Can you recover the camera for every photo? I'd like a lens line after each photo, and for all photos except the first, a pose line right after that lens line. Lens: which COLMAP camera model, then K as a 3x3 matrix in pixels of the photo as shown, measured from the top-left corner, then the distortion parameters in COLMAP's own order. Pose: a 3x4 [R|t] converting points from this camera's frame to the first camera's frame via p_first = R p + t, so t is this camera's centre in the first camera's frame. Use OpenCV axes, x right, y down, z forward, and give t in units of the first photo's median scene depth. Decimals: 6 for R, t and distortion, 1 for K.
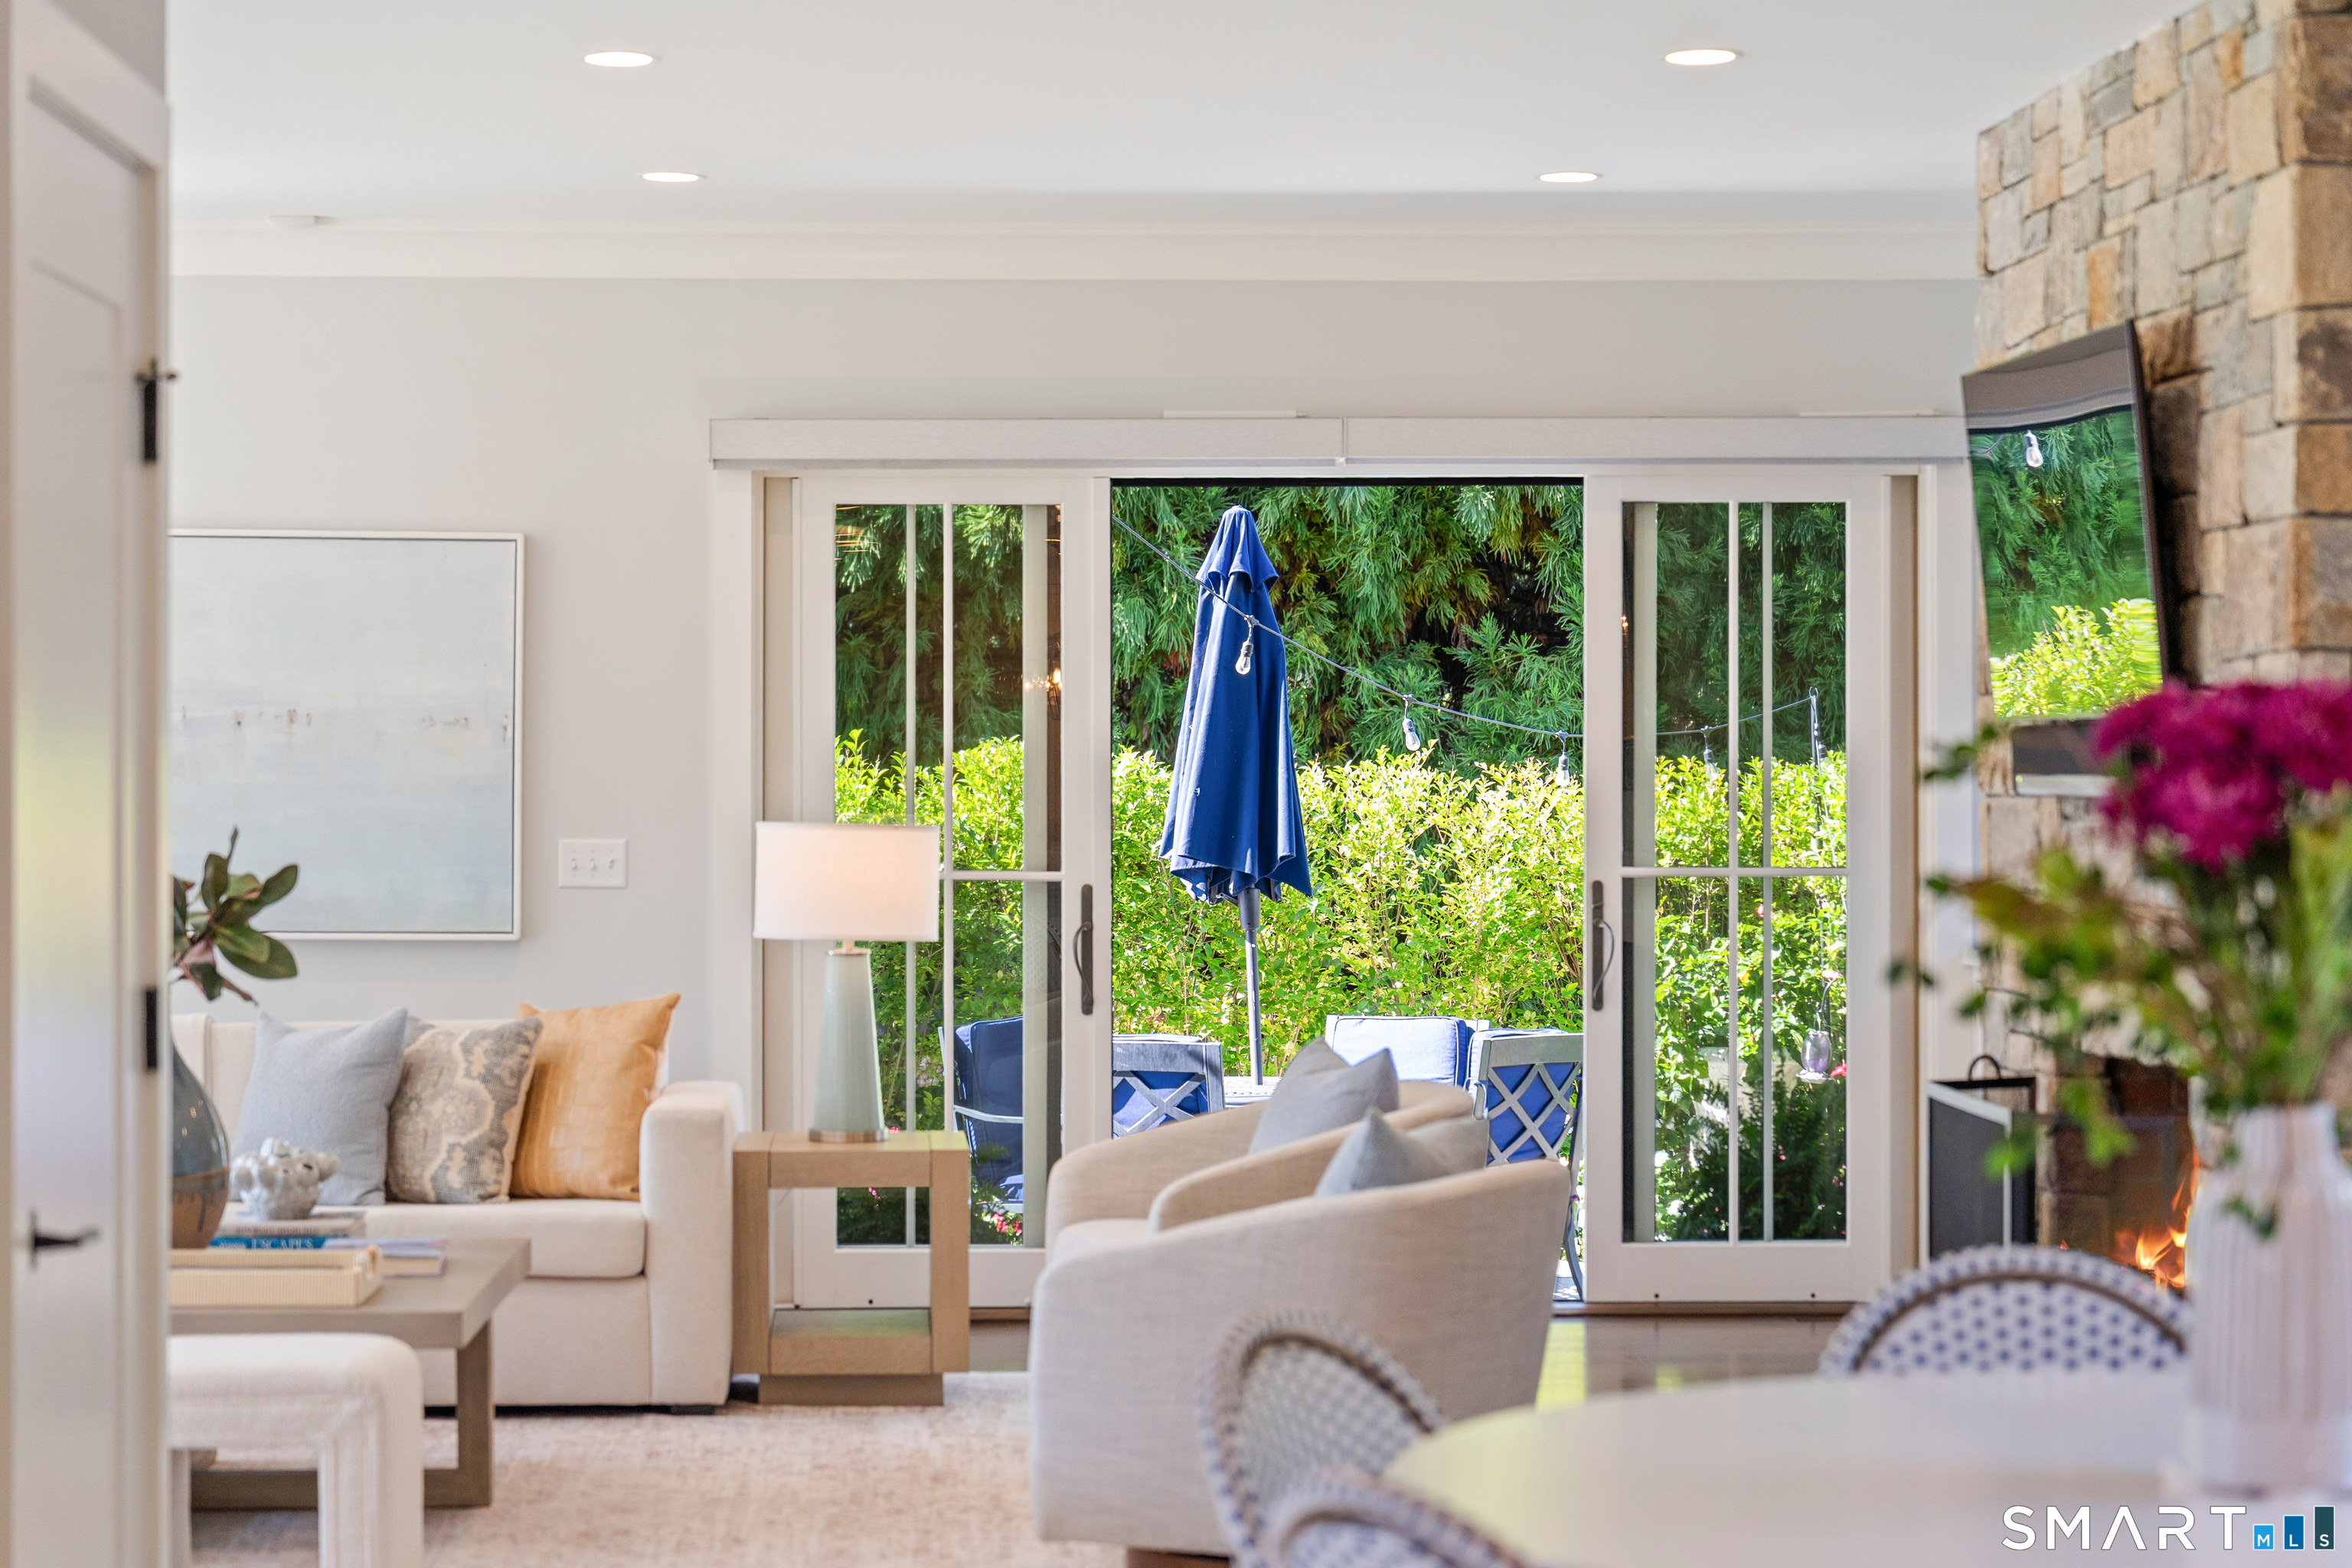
lens RADIAL K [[4641.0, 0, 1176.0], [0, 4641.0, 784.0], [0, 0, 1]] dist [-0.001777, -0.080063]
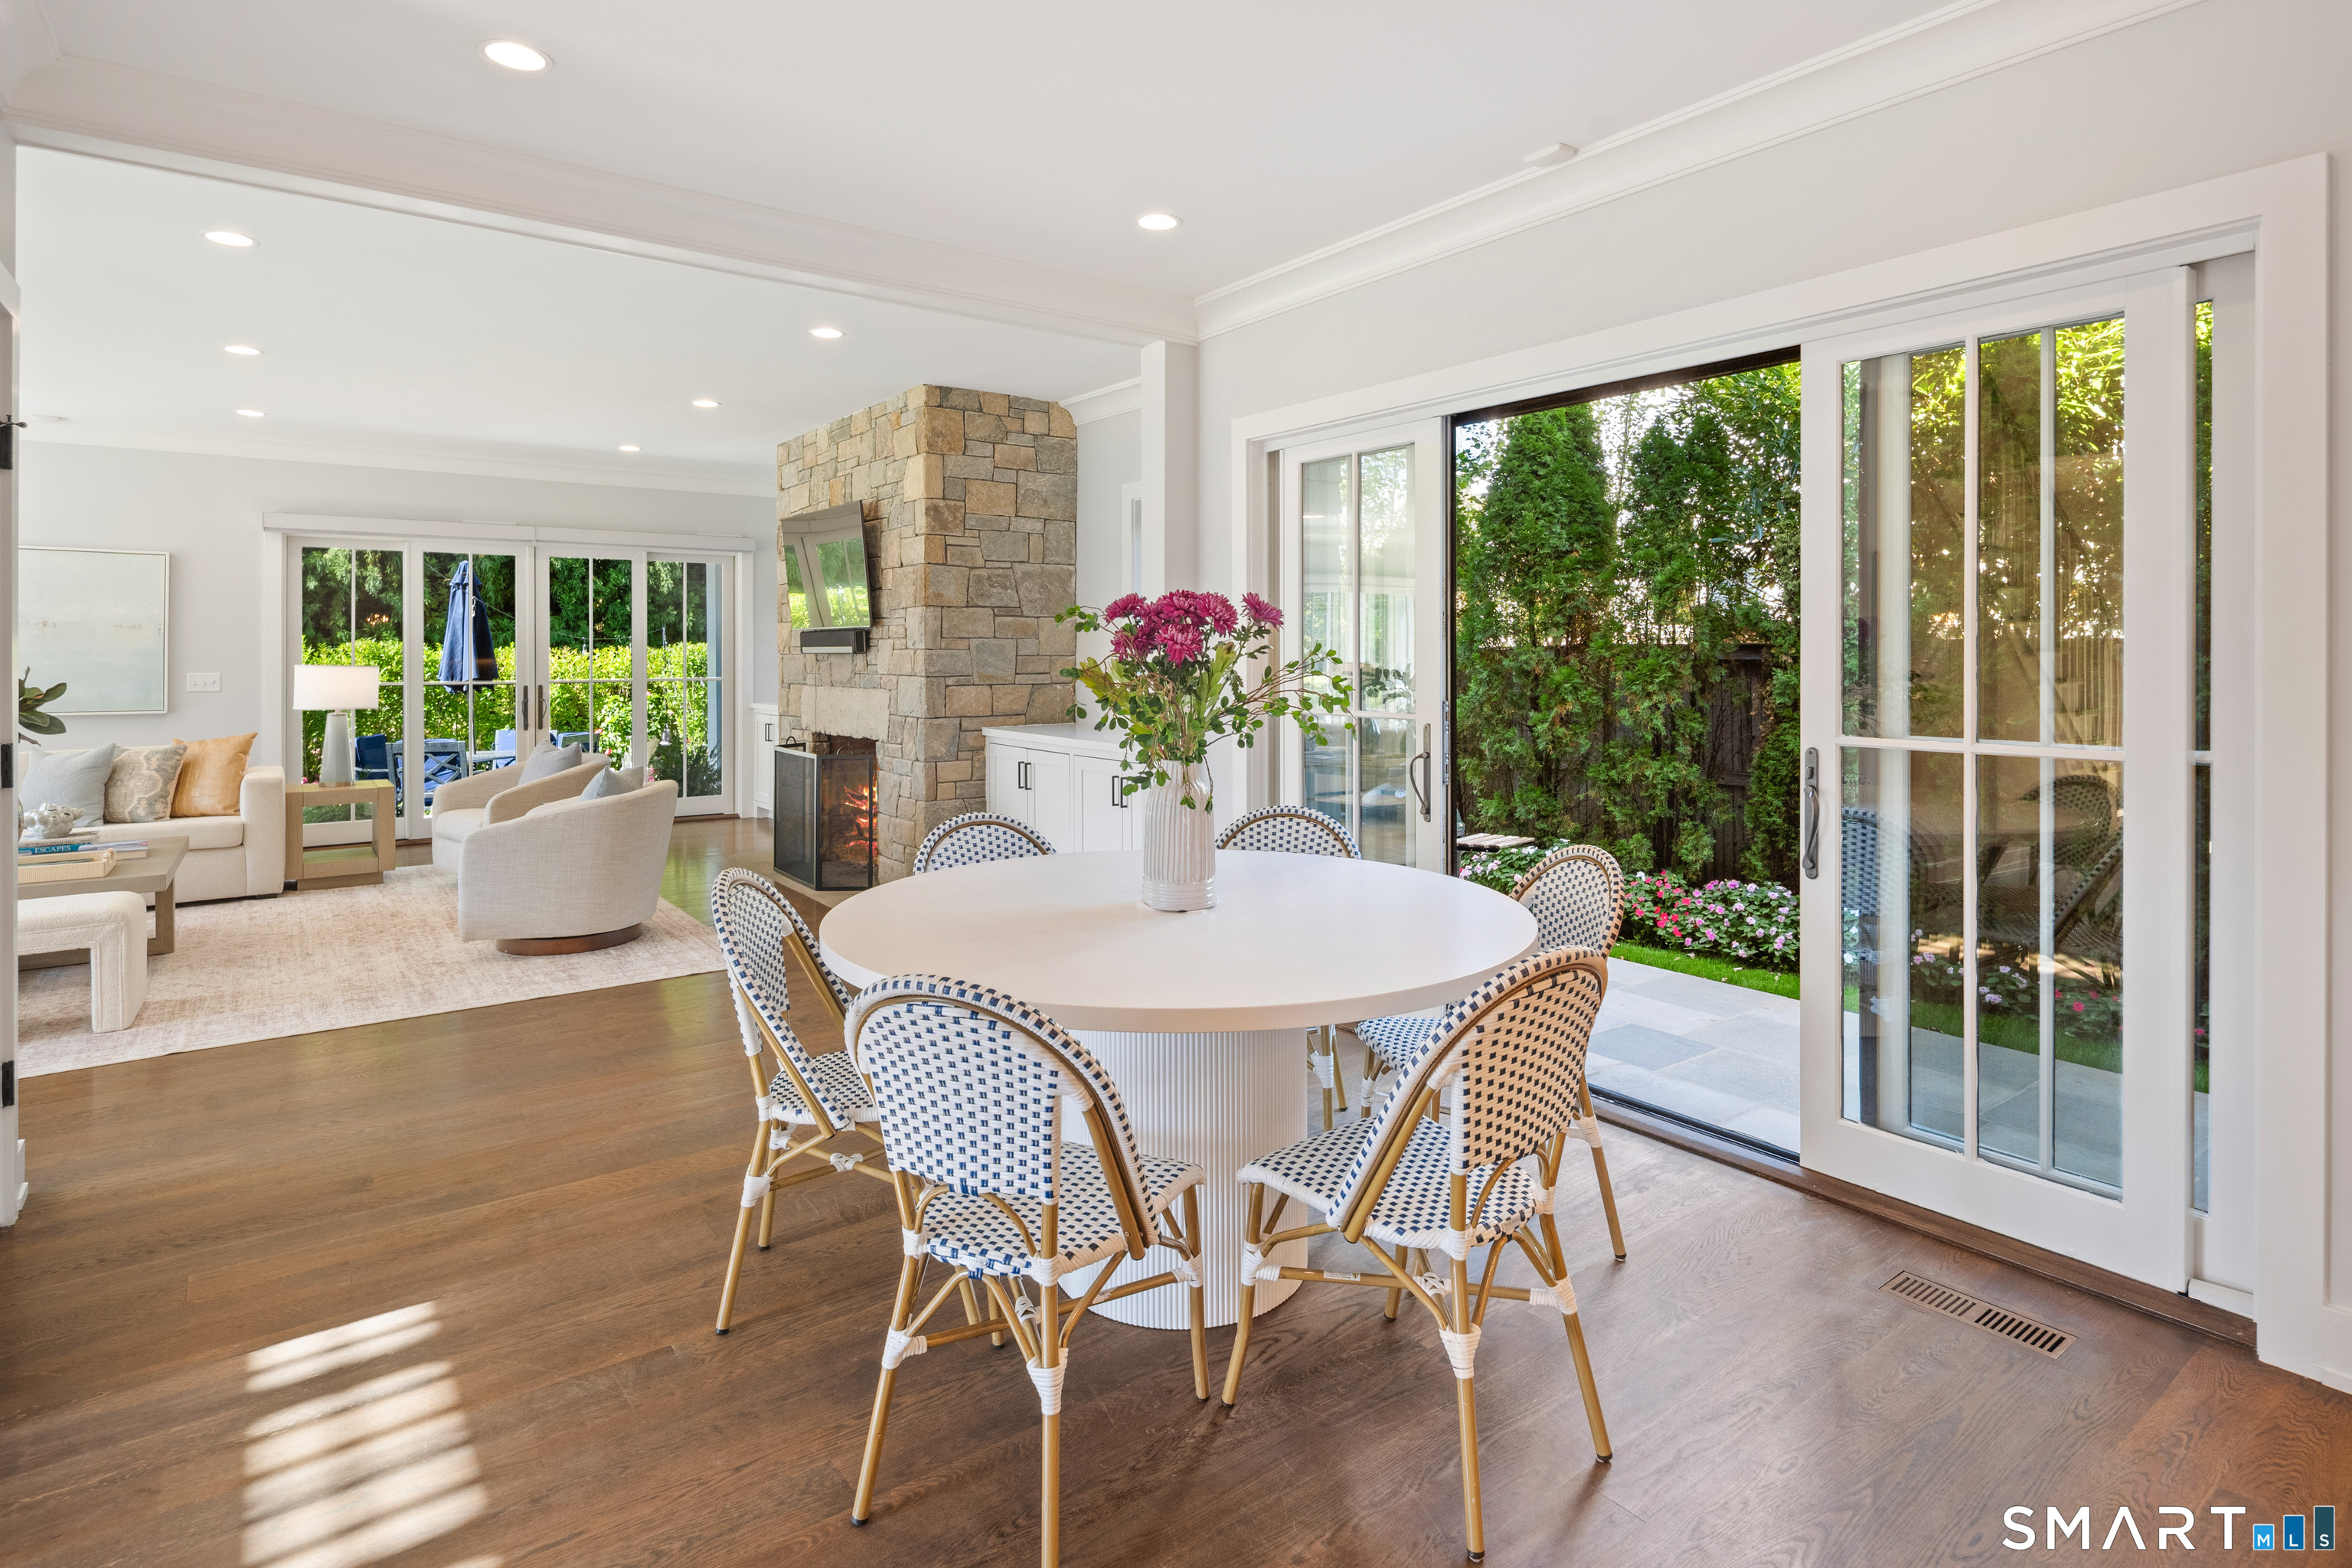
lens RADIAL K [[1167.4, 0, 1172.5], [0, 1167.4, 654.0], [0, 0, 1]] dist [-0.003245, -0.000915]
pose [[0.824975, -0.000372, 0.565169, -0.057860], [0.002442, 0.999993, -0.002906, 0.005538], [-0.565164, 0.003777, 0.824970, 0.202587]]
